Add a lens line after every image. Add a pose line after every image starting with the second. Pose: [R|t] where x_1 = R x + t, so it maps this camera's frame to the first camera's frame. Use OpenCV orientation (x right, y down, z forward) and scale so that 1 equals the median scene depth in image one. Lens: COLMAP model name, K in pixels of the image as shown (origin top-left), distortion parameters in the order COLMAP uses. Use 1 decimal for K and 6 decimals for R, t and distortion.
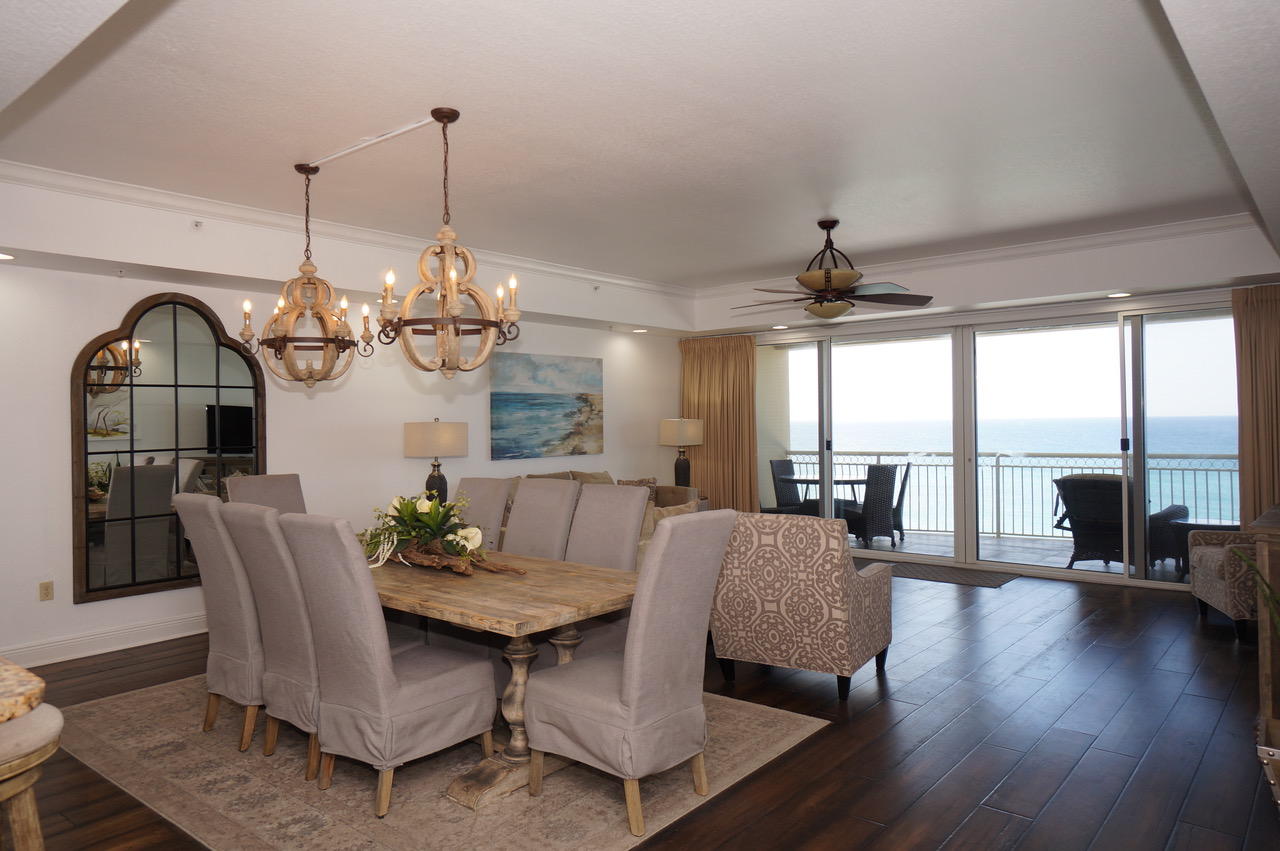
lens RADIAL K [[844.0, 0, 619.6], [0, 844.0, 408.9], [0, 0, 1]] dist [-0.002094, 0.006538]
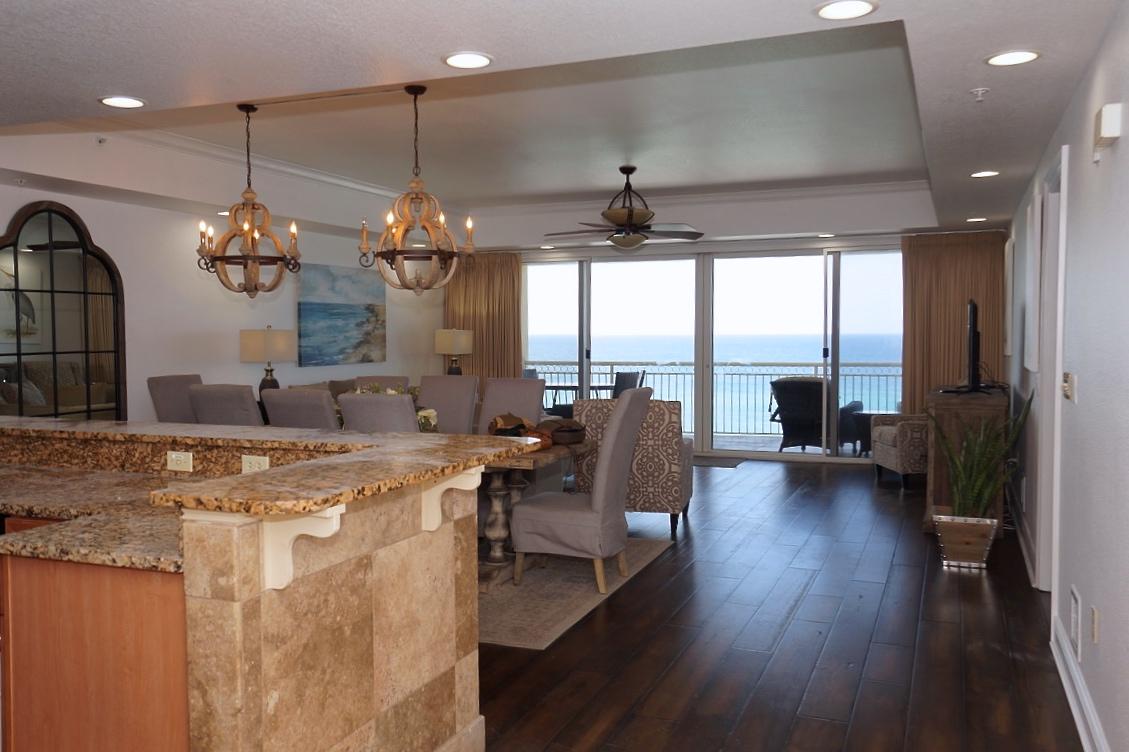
lens RADIAL K [[946.5, 0, 558.6], [0, 946.5, 374.8], [0, 0, 1]] dist [0.013709, 0.007750]
pose [[0.950429, -0.004586, 0.310907, -0.233415], [-0.013219, 0.998391, 0.055135, 0.001790], [-0.310659, -0.056512, 0.948840, -0.239742]]
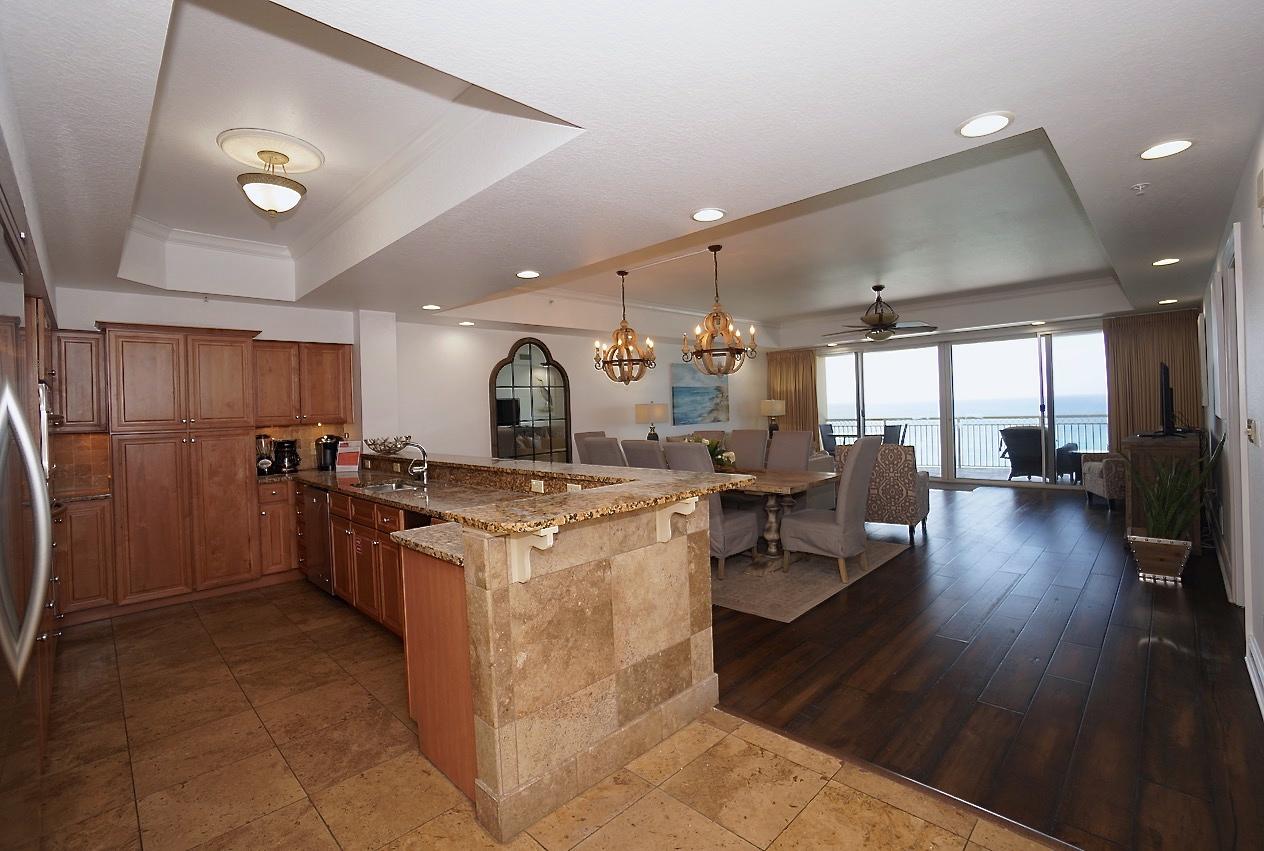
lens RADIAL K [[562.1, 0, 643.4], [0, 562.1, 409.0], [0, 0, 1]] dist [-0.048808, 0.008941]
pose [[0.997927, -0.021744, -0.060565, -0.157911], [0.022868, 0.999578, 0.017931, 0.004766], [0.060150, -0.019279, 0.998003, -0.184005]]
